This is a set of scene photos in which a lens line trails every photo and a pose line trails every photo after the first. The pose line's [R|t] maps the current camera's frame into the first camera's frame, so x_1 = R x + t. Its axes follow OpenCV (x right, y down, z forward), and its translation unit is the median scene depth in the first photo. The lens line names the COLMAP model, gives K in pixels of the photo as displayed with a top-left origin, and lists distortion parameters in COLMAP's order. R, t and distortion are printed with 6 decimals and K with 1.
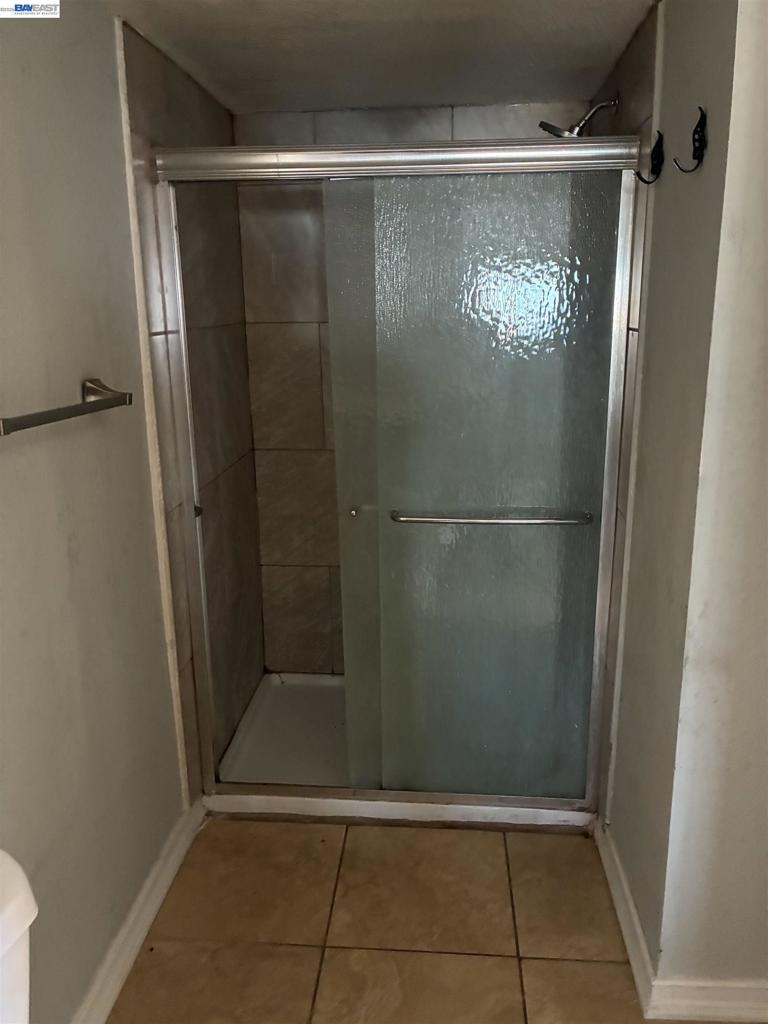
lens RADIAL K [[777.6, 0, 385.6], [0, 777.6, 514.0], [0, 0, 1]] dist [0.005680, -0.000459]
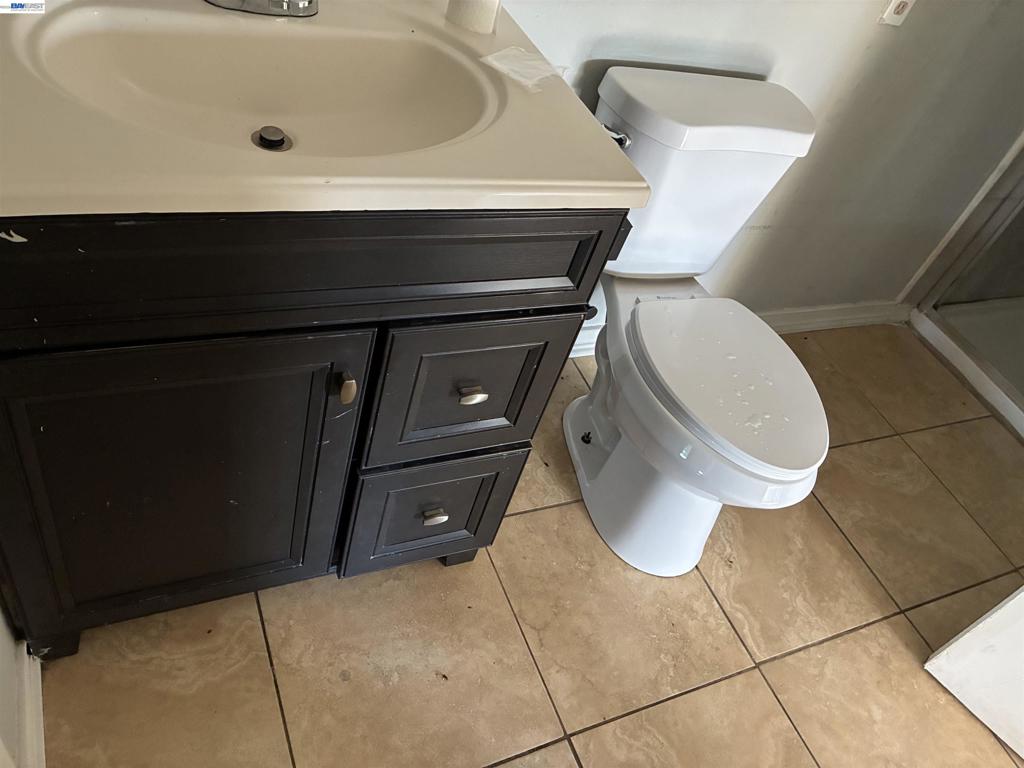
lens RADIAL K [[777.6, 0, 510.9], [0, 777.6, 383.8], [0, 0, 1]] dist [0.005680, -0.000459]
pose [[0.450254, 0.715034, -0.534788, 0.205162], [-0.467036, 0.699064, 0.541467, 0.101146], [0.761018, 0.005968, 0.648703, -0.218725]]
